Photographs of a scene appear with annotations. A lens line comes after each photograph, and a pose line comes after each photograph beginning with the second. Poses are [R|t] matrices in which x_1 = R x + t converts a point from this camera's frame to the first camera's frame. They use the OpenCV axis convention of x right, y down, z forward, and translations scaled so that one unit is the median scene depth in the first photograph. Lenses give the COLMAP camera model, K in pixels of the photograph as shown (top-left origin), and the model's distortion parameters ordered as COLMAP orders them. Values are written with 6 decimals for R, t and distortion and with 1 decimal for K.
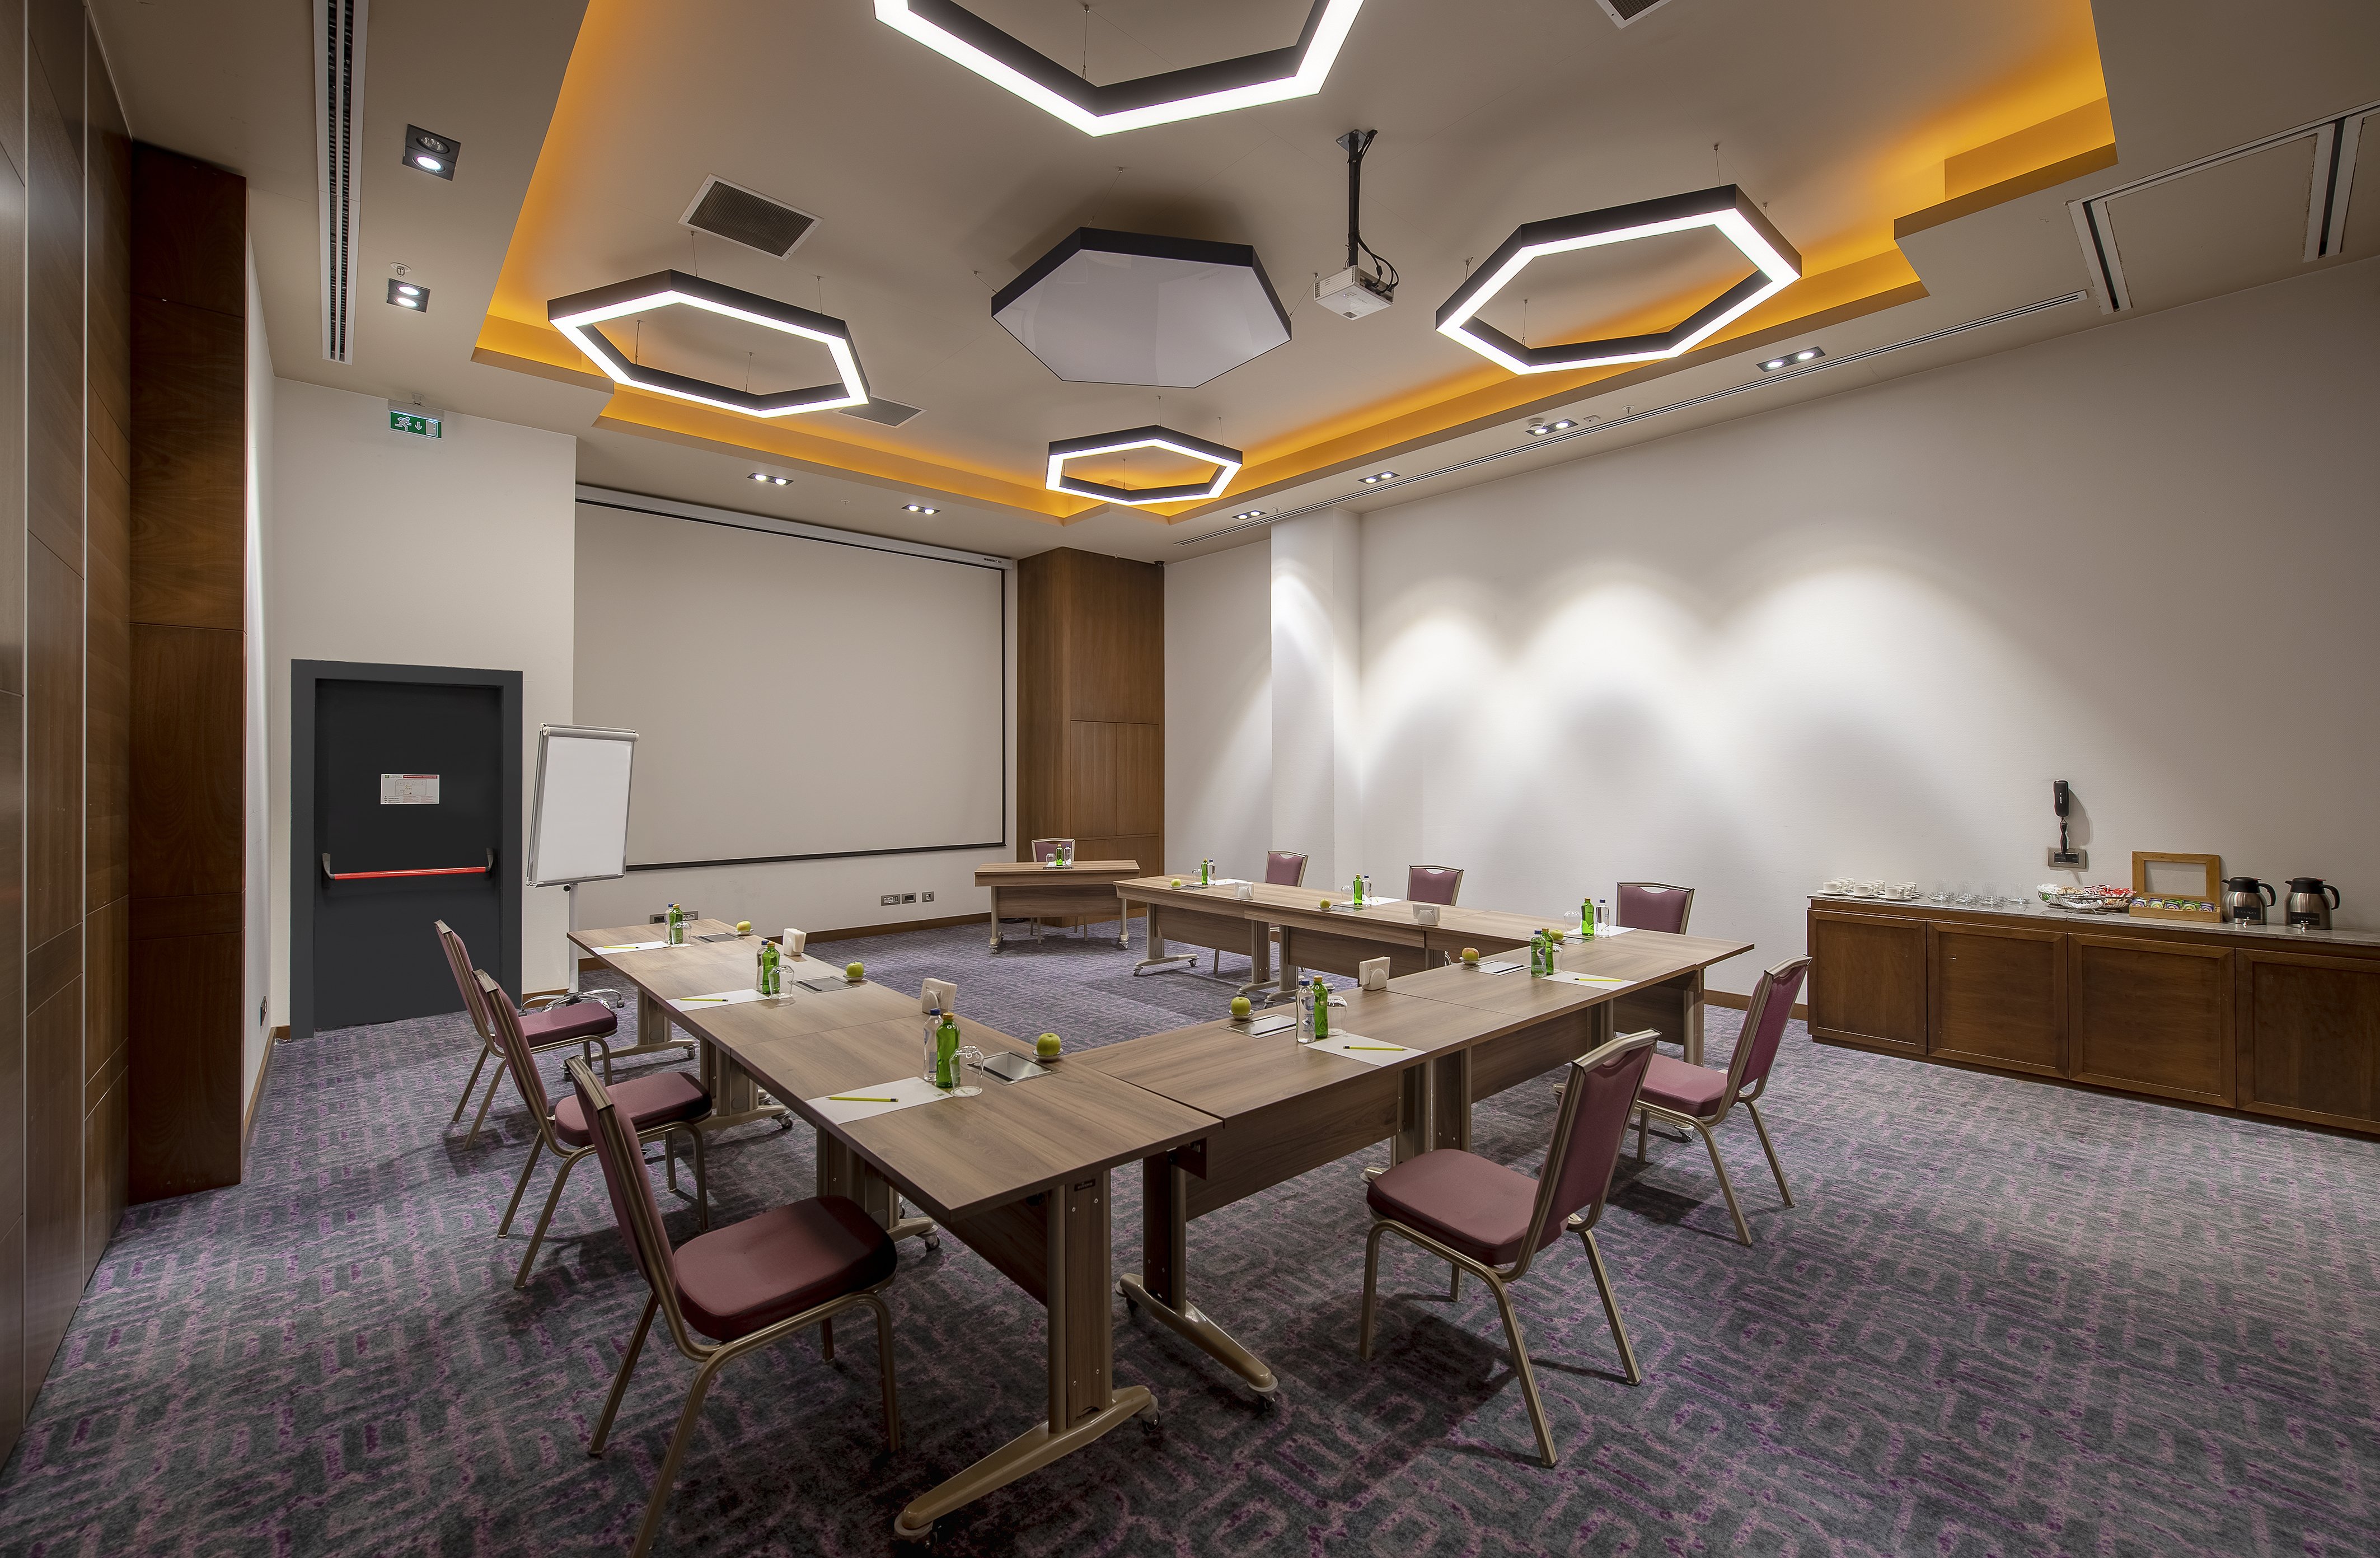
lens RADIAL K [[949.5, 0, 1184.3], [0, 949.5, 767.8], [0, 0, 1]] dist [0.001860, -0.000843]
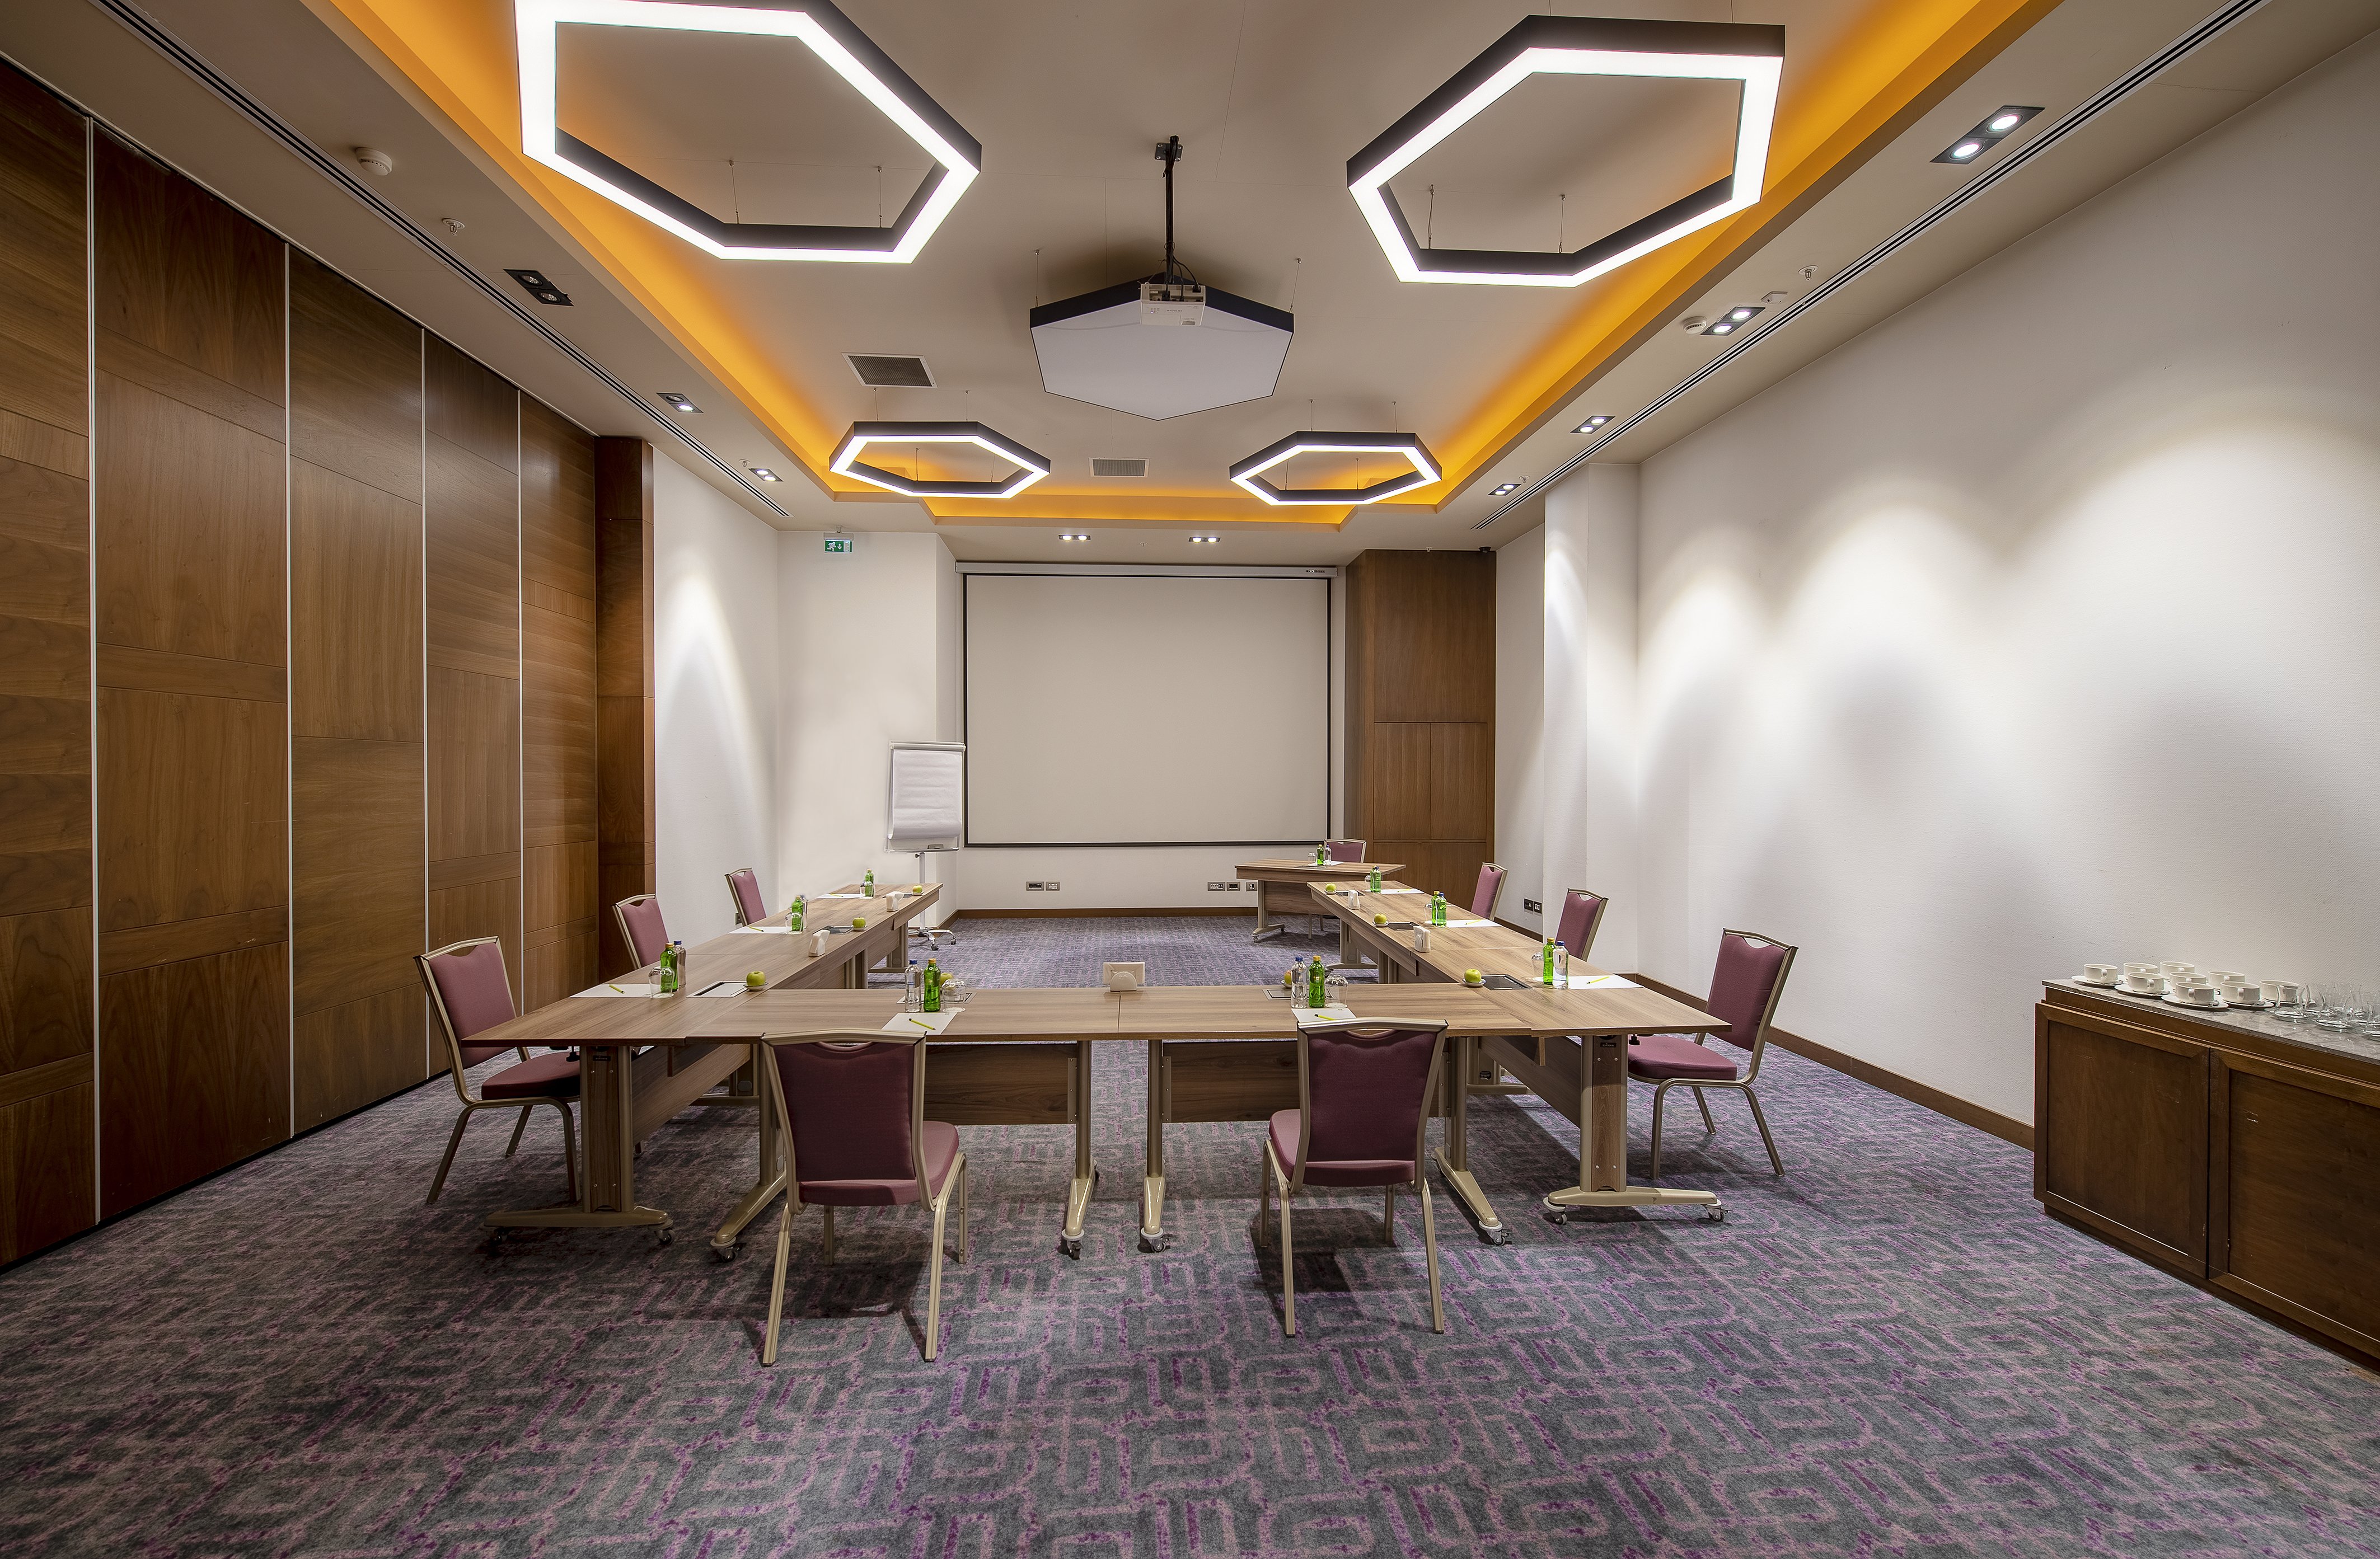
lens RADIAL K [[949.3, 0, 1186.1], [0, 949.3, 783.9], [0, 0, 1]] dist [0.001860, -0.000843]
pose [[0.781178, 0.010471, -0.624221, 0.575862], [0.002322, 0.999804, 0.019677, -0.008478], [0.624304, -0.016821, 0.781000, 0.151338]]
